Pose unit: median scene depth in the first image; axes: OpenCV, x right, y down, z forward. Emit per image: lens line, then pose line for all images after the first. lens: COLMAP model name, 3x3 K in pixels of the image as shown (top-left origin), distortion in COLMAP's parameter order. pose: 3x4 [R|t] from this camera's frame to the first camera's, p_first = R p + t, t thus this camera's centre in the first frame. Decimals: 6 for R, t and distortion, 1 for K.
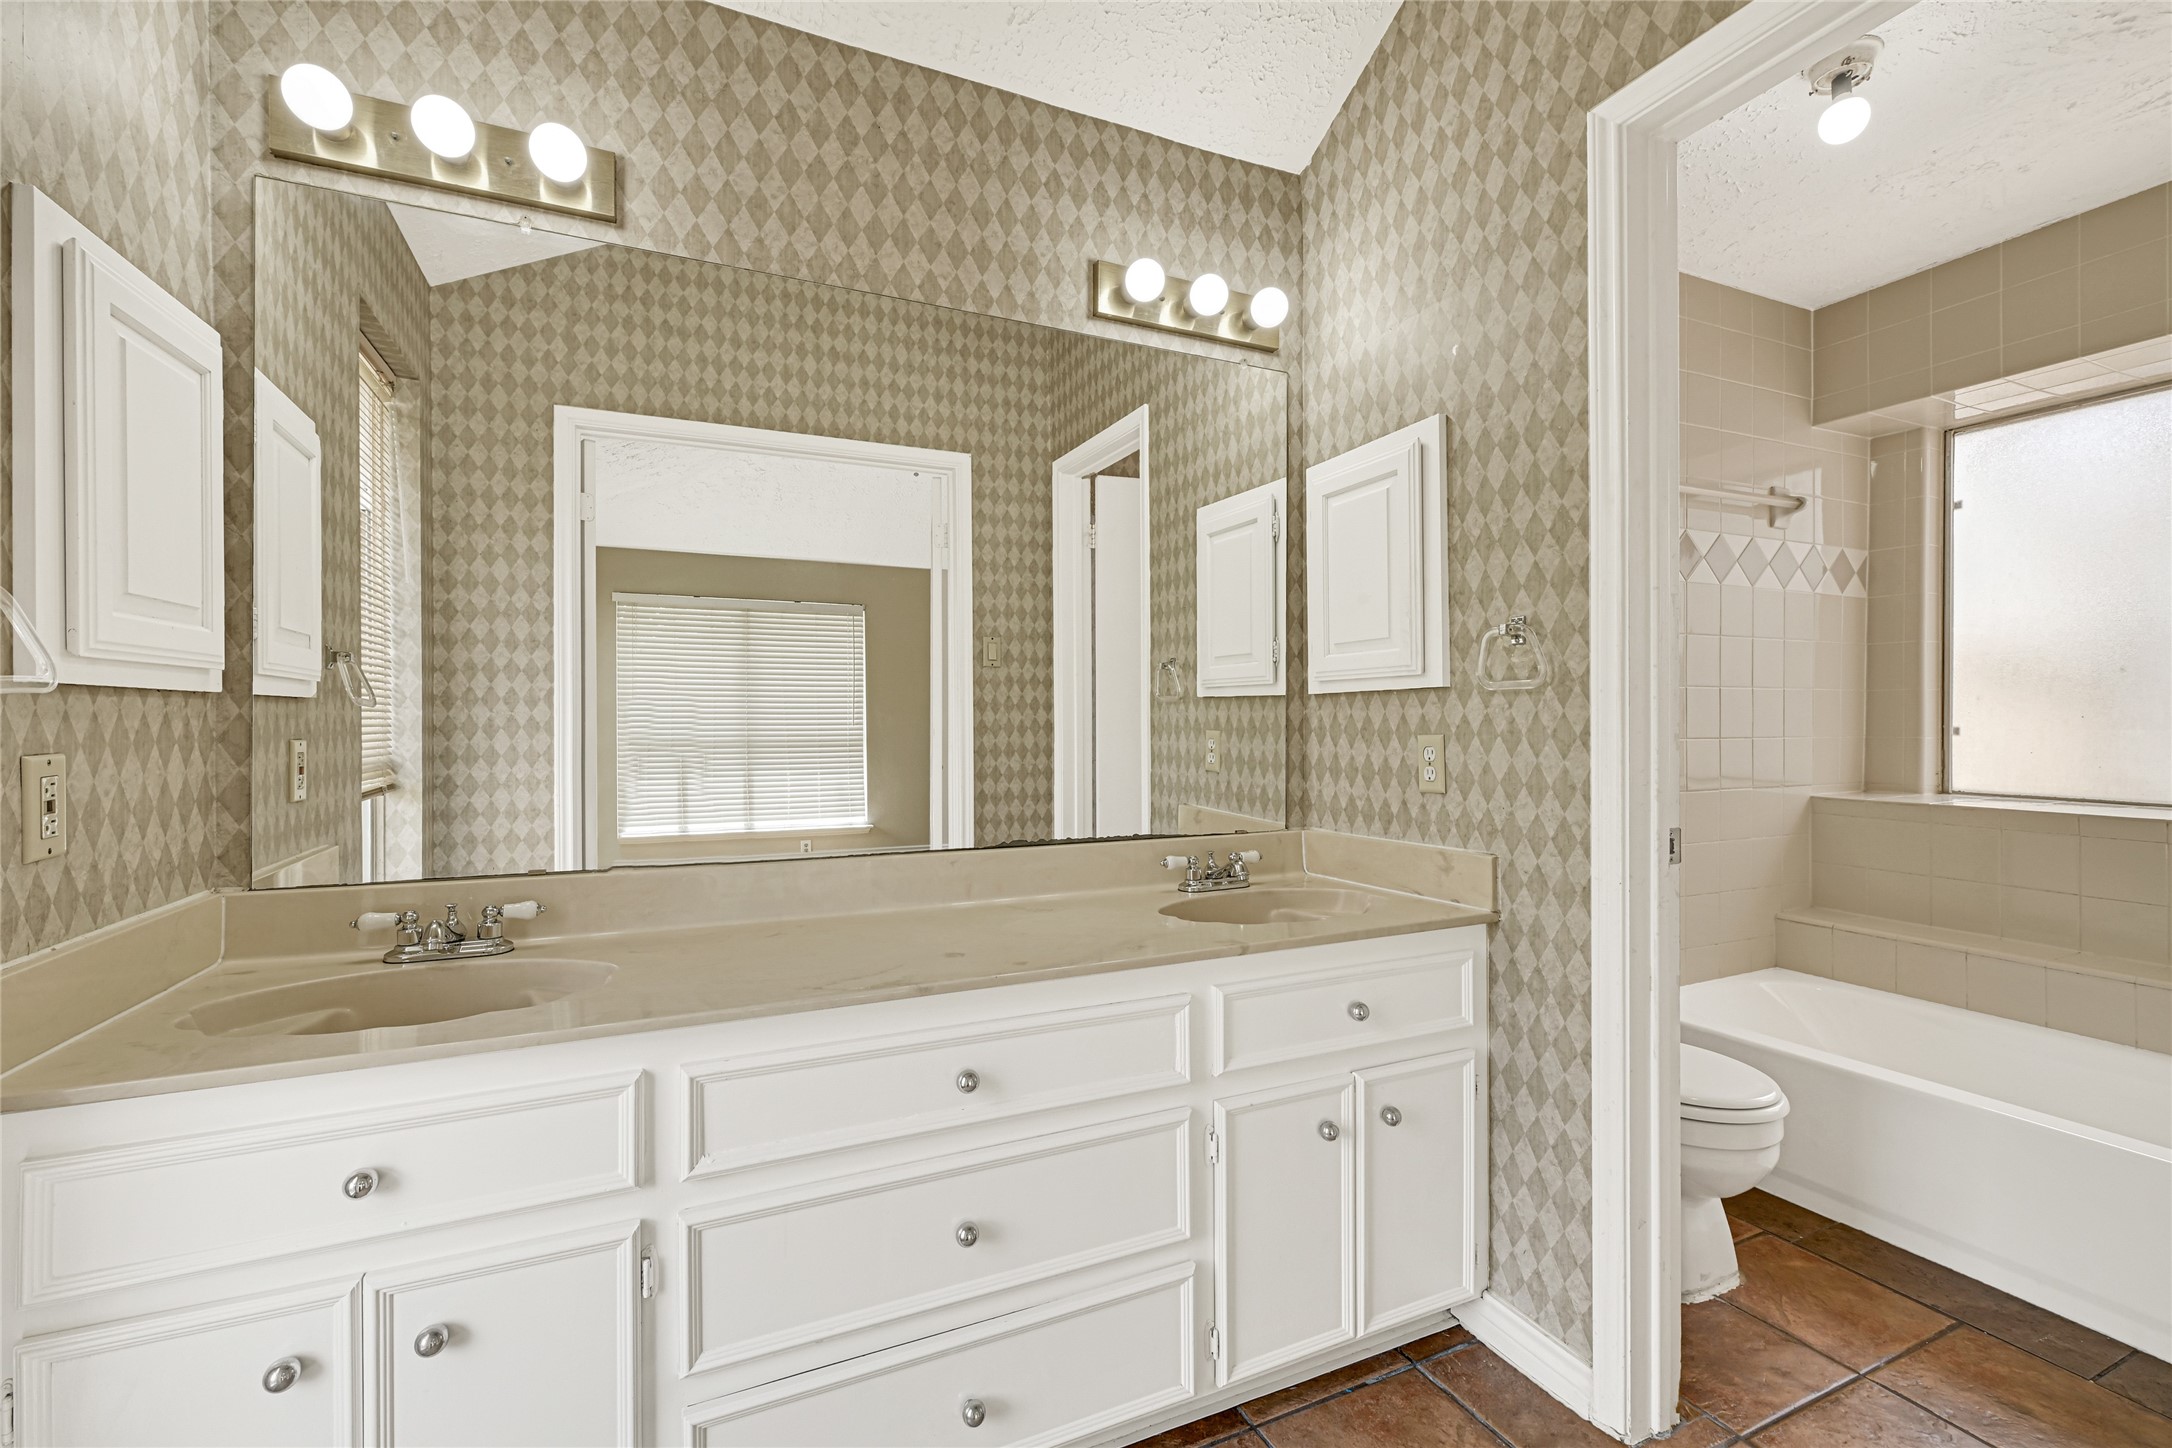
lens RADIAL K [[938.5, 0, 1070.7], [0, 938.5, 718.7], [0, 0, 1]] dist [-0.000251, 0.000008]
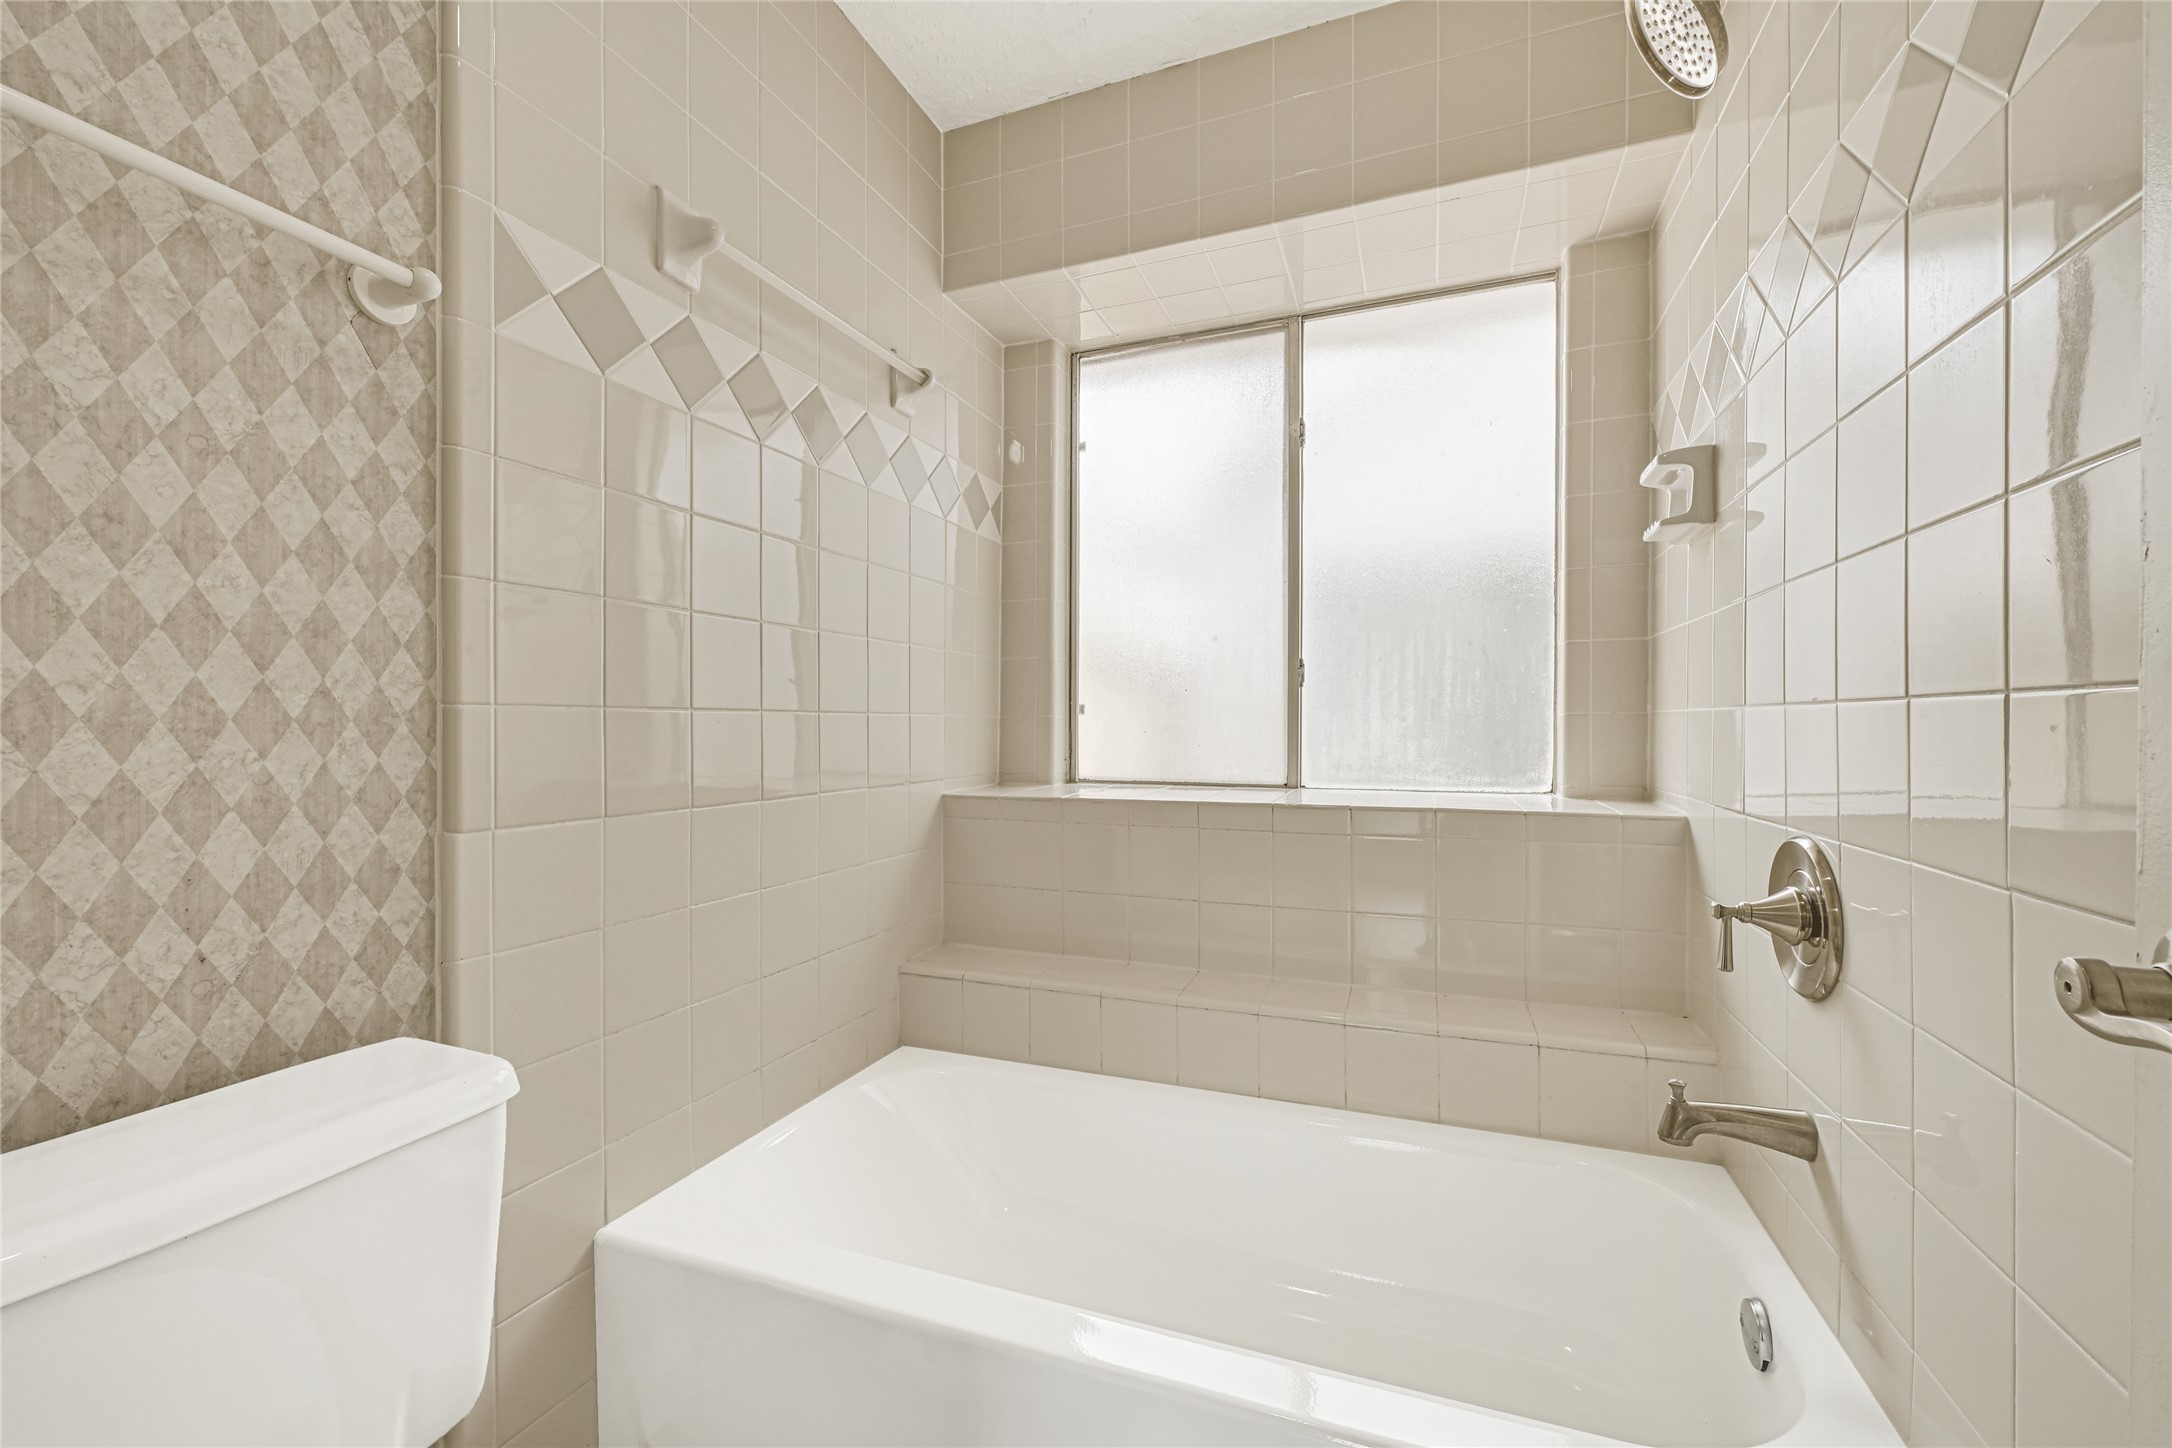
lens RADIAL K [[938.5, 0, 1082.0], [0, 938.5, 725.2], [0, 0, 1]] dist [-0.000251, 0.000008]
pose [[0.711034, -0.000582, 0.703157, 0.349334], [0.002010, 0.999997, -0.001204, 0.029244], [-0.703154, 0.002270, 0.711034, 0.399411]]
